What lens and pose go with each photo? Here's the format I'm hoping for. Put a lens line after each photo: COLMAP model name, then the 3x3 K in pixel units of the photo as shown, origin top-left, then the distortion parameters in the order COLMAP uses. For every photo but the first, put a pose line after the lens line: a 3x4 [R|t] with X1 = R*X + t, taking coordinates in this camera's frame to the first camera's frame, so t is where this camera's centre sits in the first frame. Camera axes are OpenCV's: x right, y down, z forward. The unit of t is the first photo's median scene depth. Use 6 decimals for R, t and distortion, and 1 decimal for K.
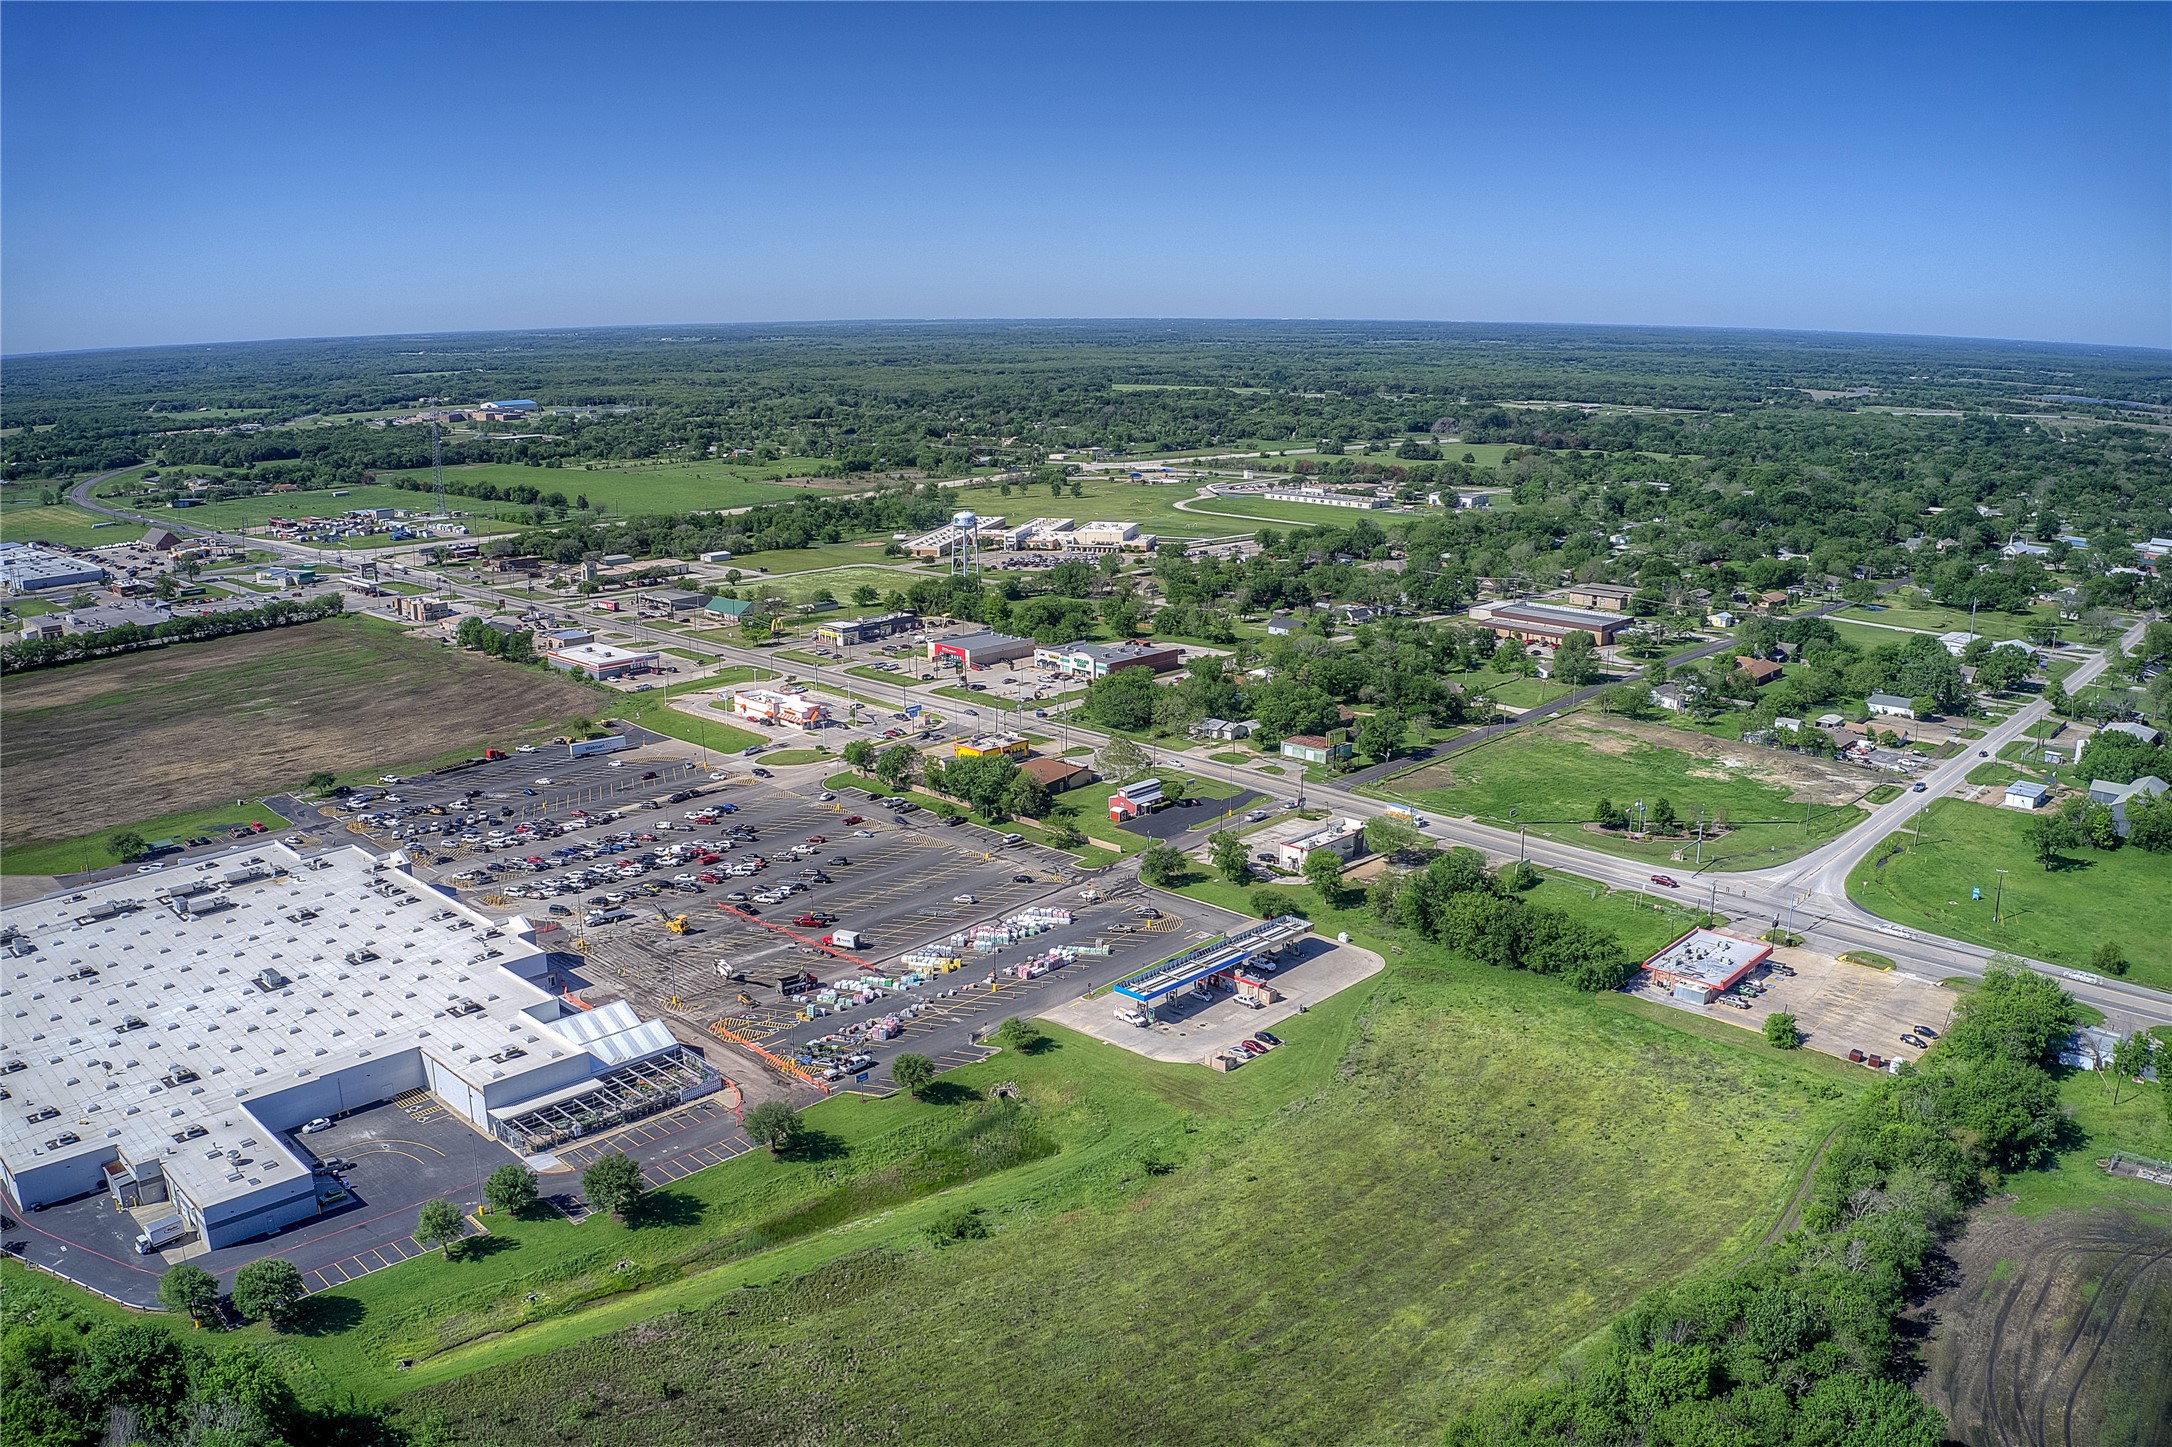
lens RADIAL K [[1707.0, 0, 1073.6], [0, 1707.0, 722.1], [0, 0, 1]] dist [-0.189159, 0.037863]
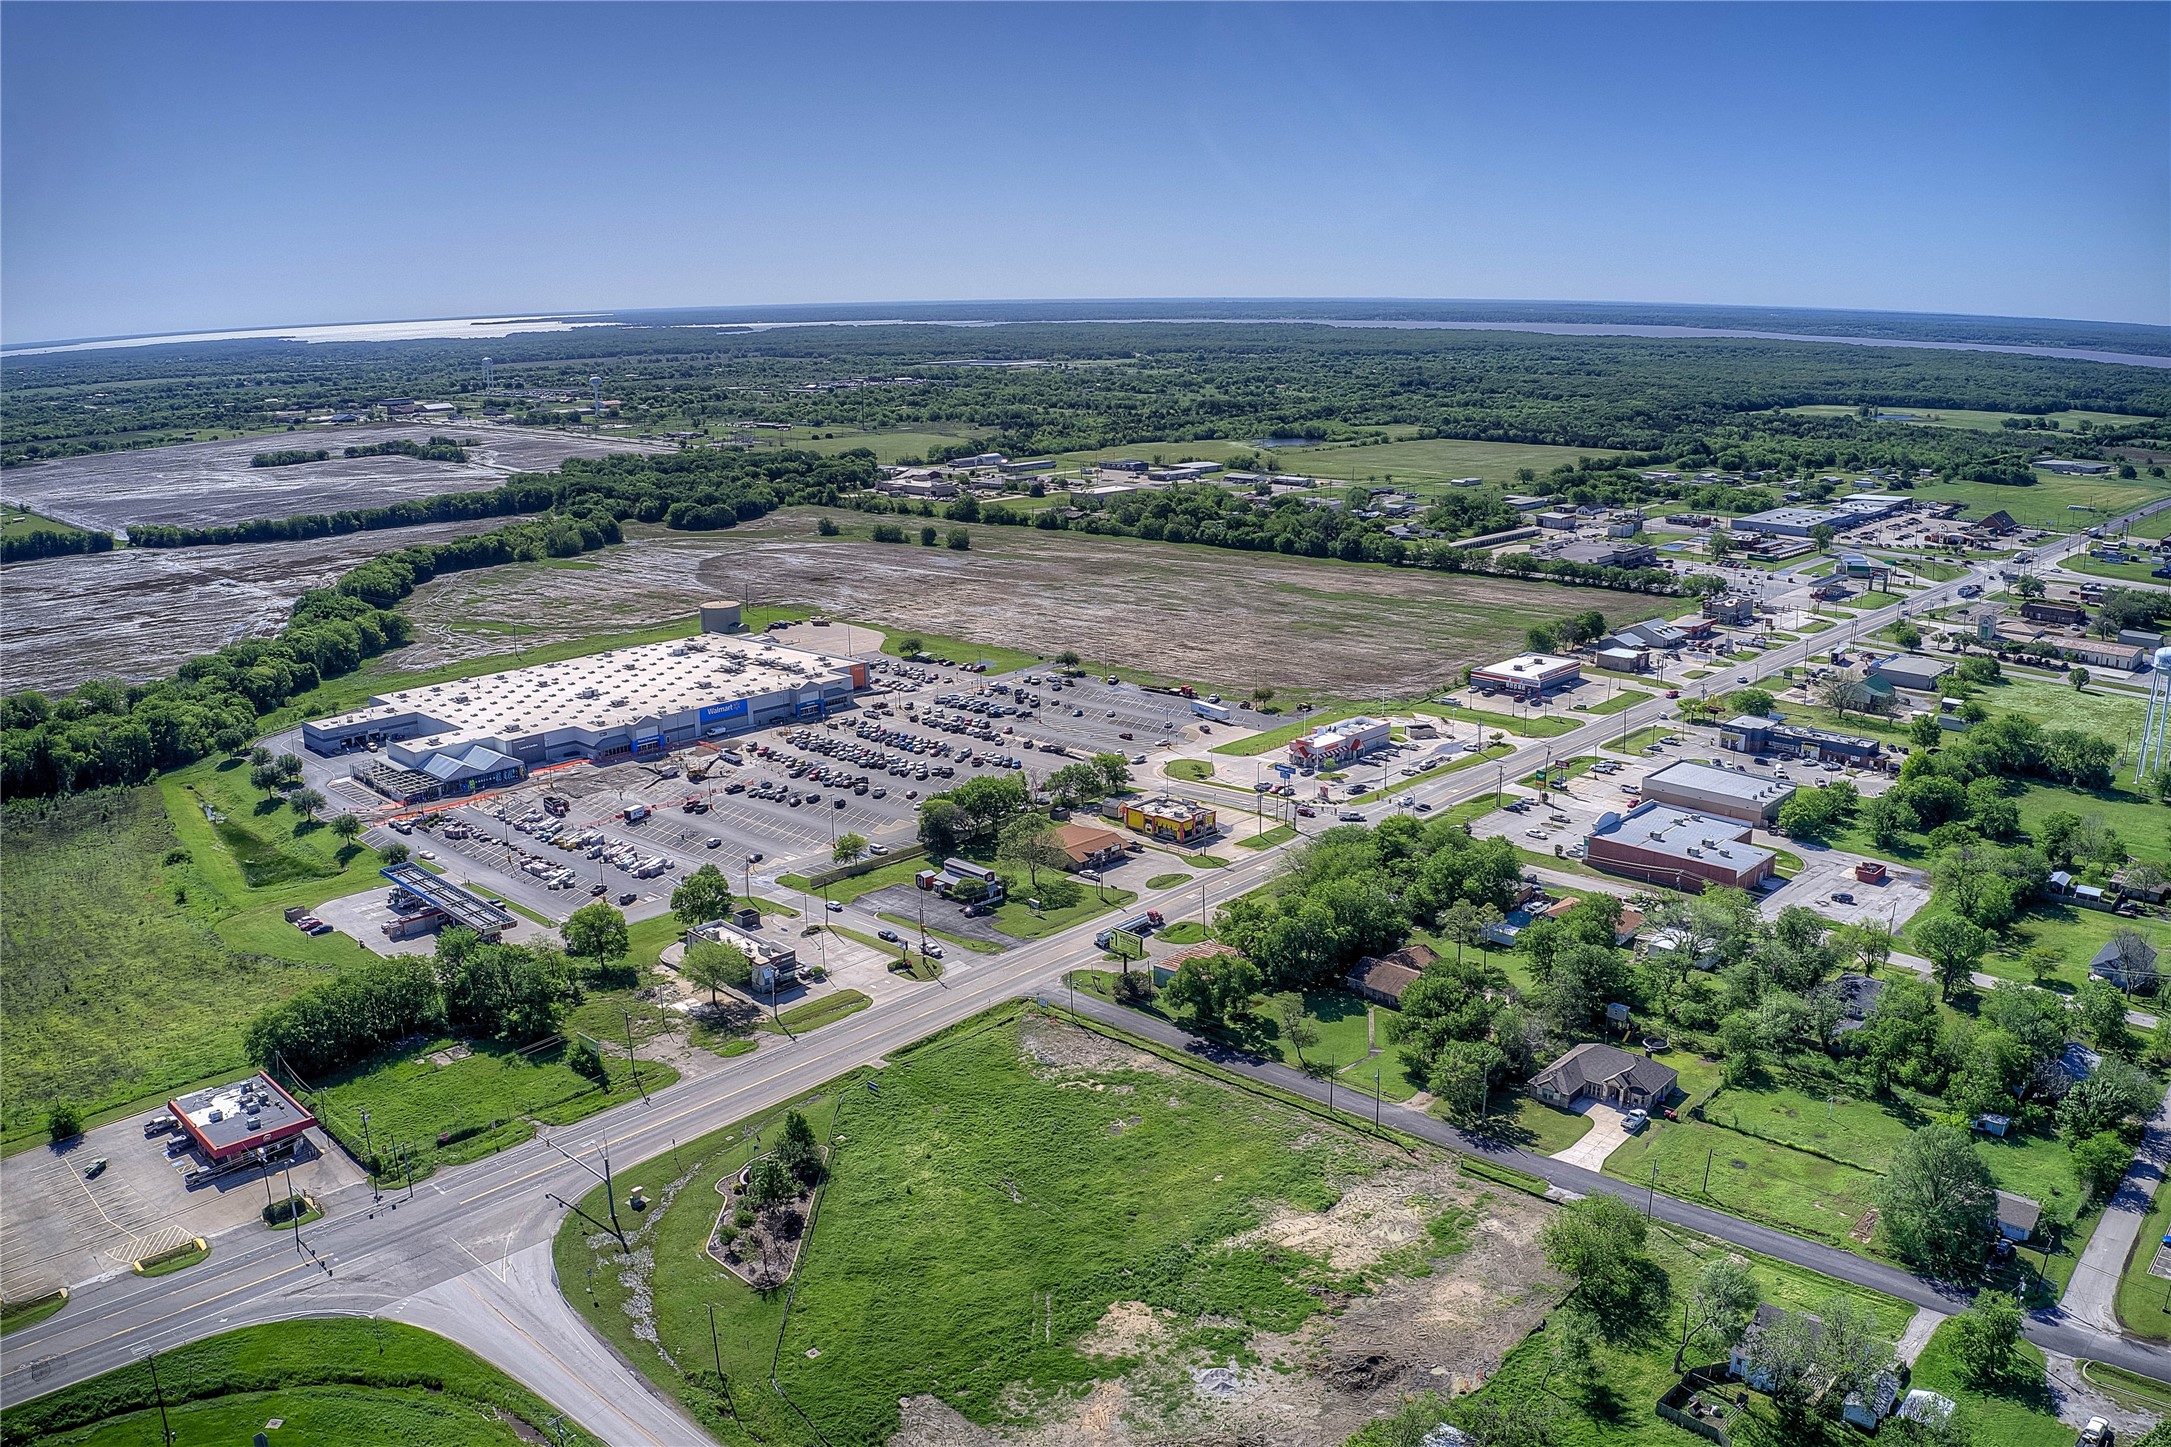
lens RADIAL K [[1706.2, 0, 1079.3], [0, 1706.2, 713.5], [0, 0, 1]] dist [-0.189159, 0.037863]
pose [[0.003399, 0.247692, -0.968833, 0.754144], [-0.230398, 0.942967, 0.240271, -0.224341], [0.973090, 0.222401, 0.060273, 0.896656]]
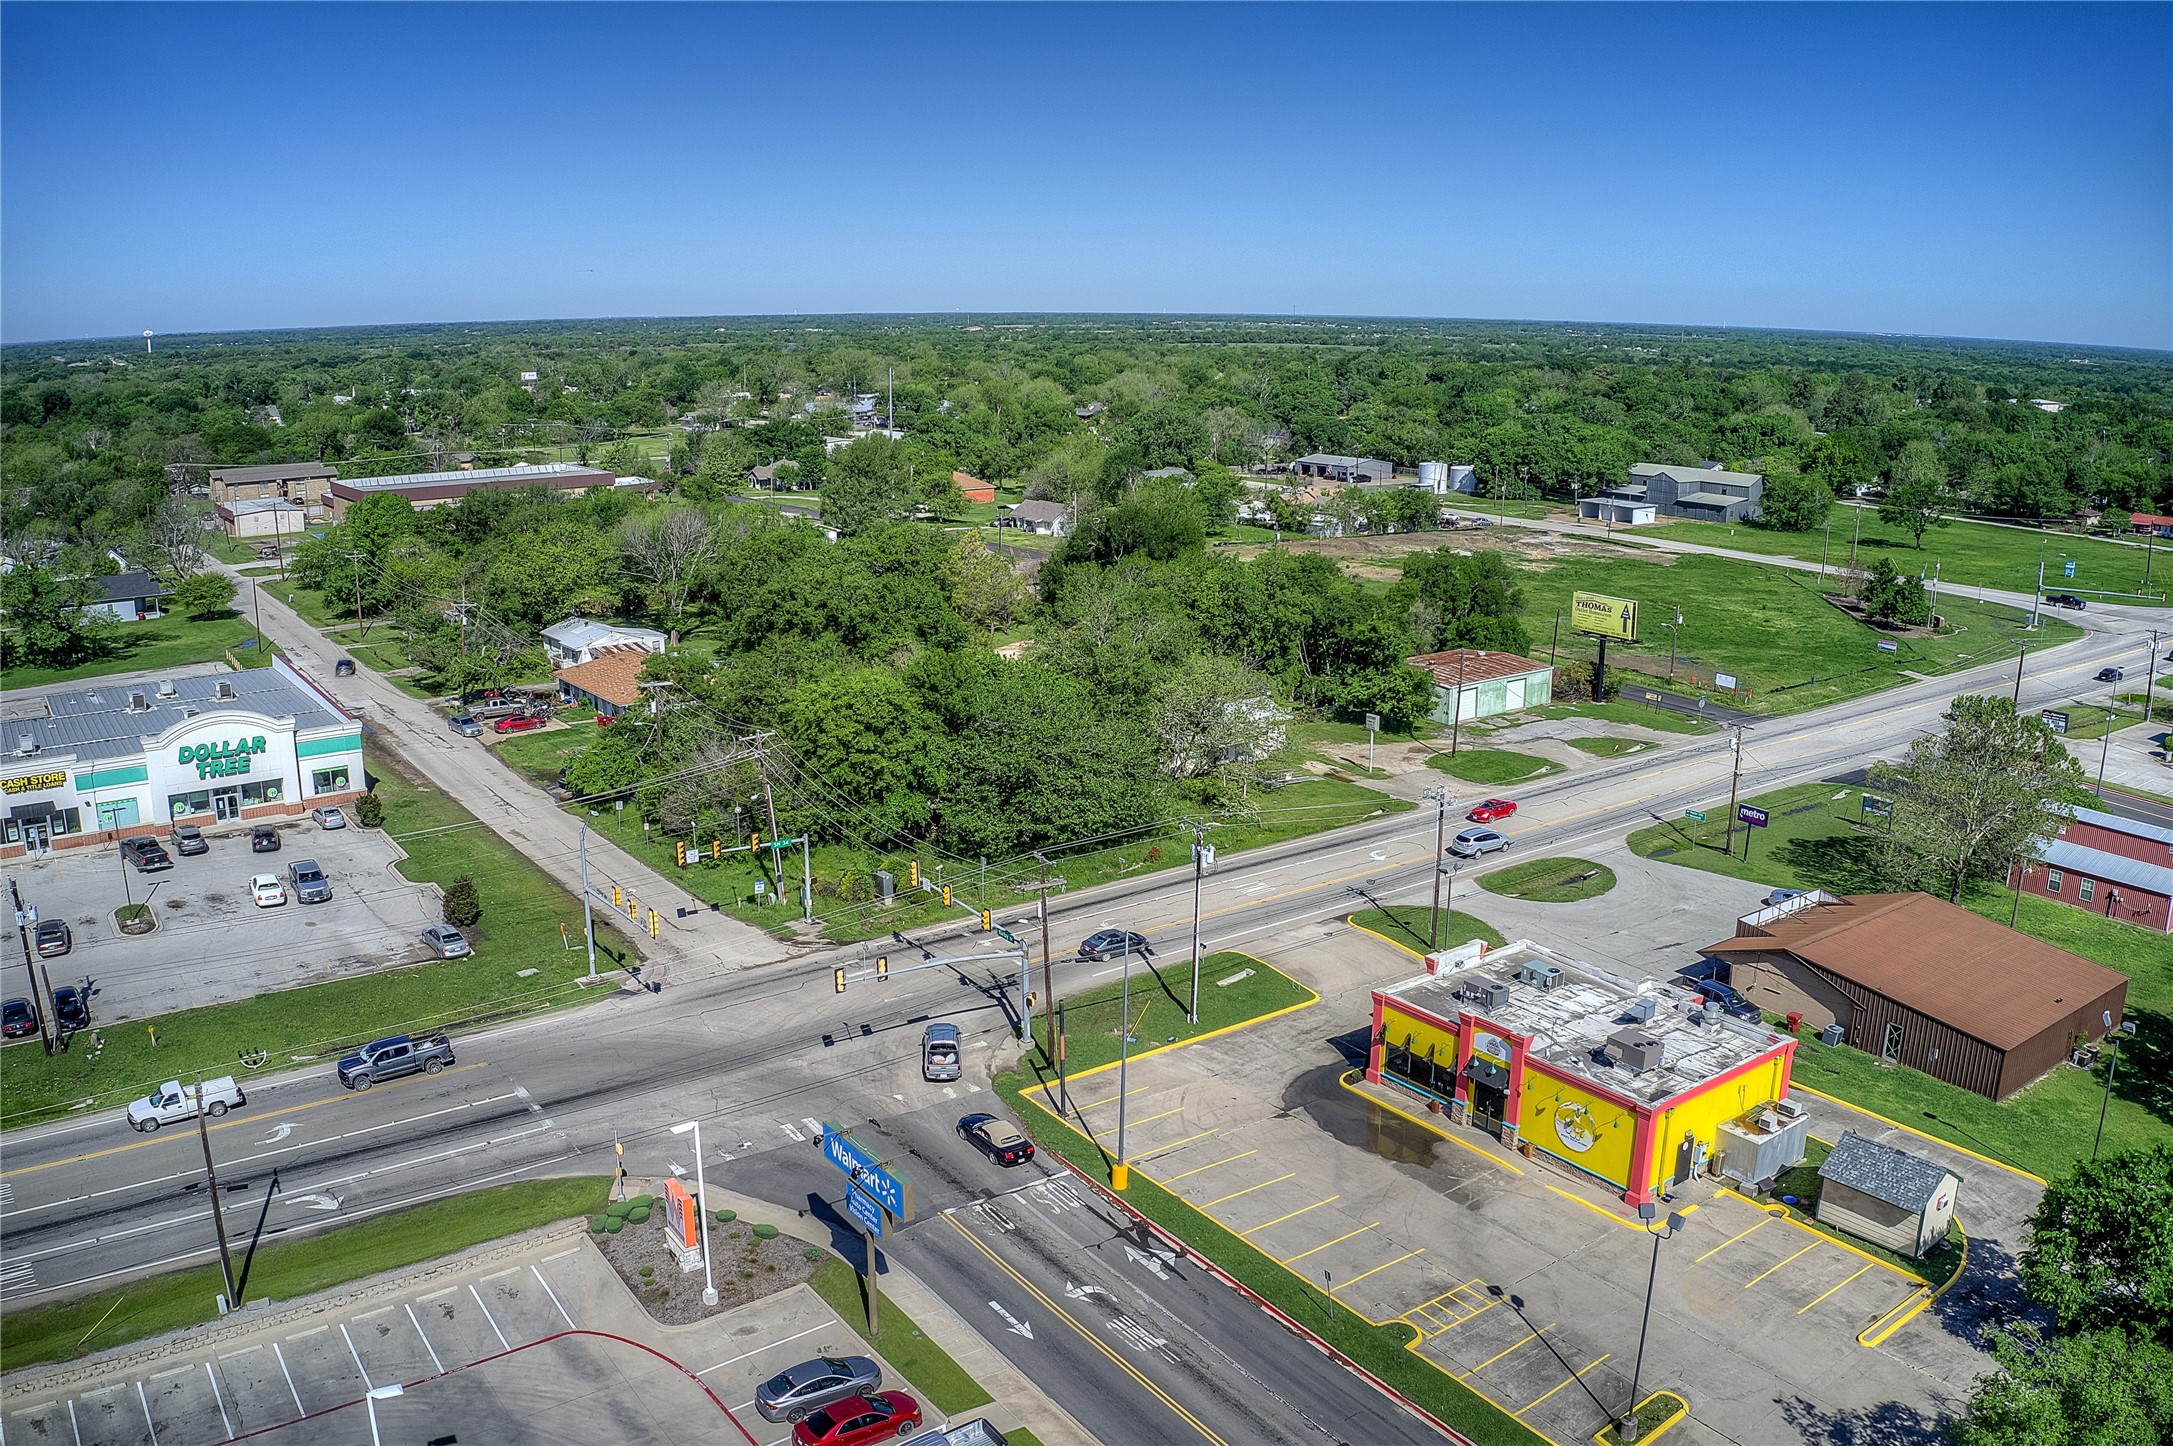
lens RADIAL K [[1707.8, 0, 1067.9], [0, 1707.8, 716.9], [0, 0, 1]] dist [-0.189159, 0.037863]
pose [[0.167317, -0.227526, 0.959290, -0.219484], [0.232925, 0.954584, 0.185783, -0.064375], [-0.957993, 0.192358, 0.212714, 1.010103]]
